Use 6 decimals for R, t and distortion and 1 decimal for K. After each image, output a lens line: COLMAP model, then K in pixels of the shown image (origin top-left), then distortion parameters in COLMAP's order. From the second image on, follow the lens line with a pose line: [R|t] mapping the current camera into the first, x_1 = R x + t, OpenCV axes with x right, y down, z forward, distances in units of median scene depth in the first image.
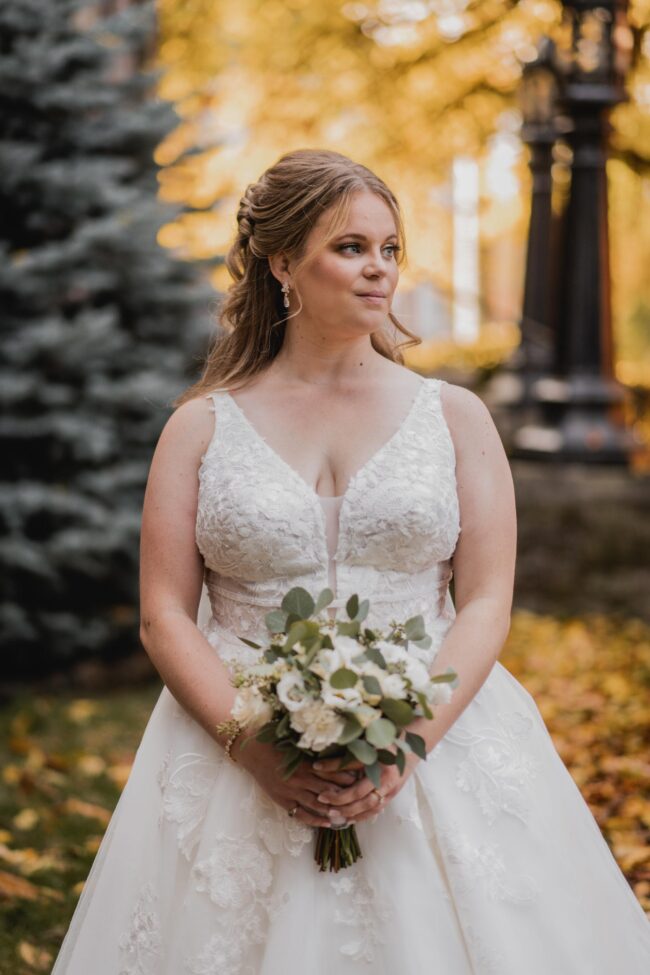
lens RADIAL K [[2300.9, 0, 325.7], [0, 2300.9, 487.5], [0, 0, 1]] dist [-0.072492, 0.000000]
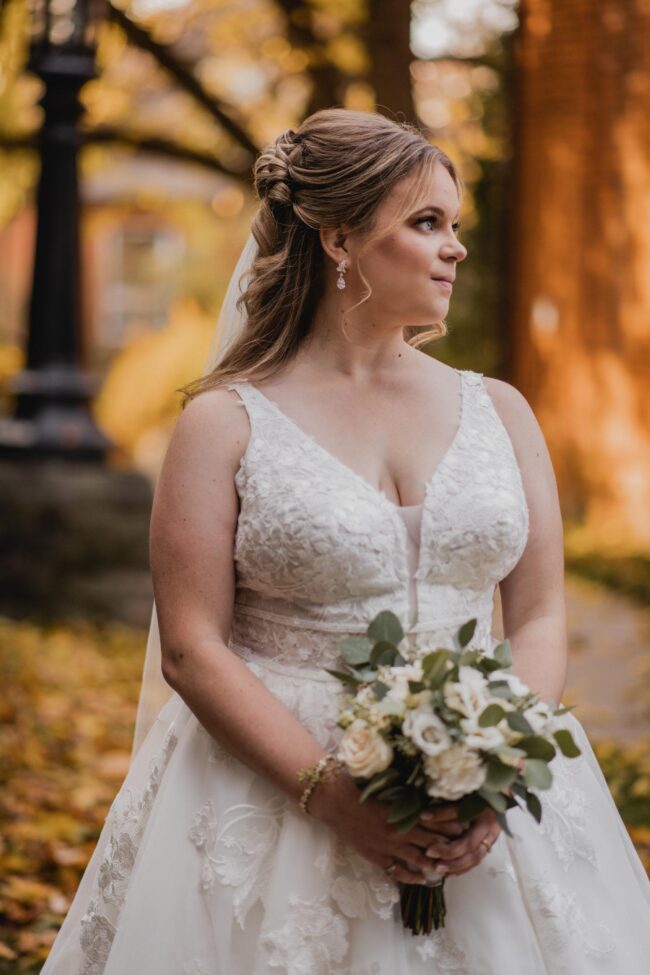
lens RADIAL K [[2300.9, 0, 287.7], [0, 2300.9, 449.0], [0, 0, 1]] dist [-0.072492, 0.000000]
pose [[0.959909, 0.002276, 0.280302, -0.287548], [0.001460, 0.999913, -0.013117, -0.006158], [-0.280307, 0.013000, 0.959822, 0.171892]]
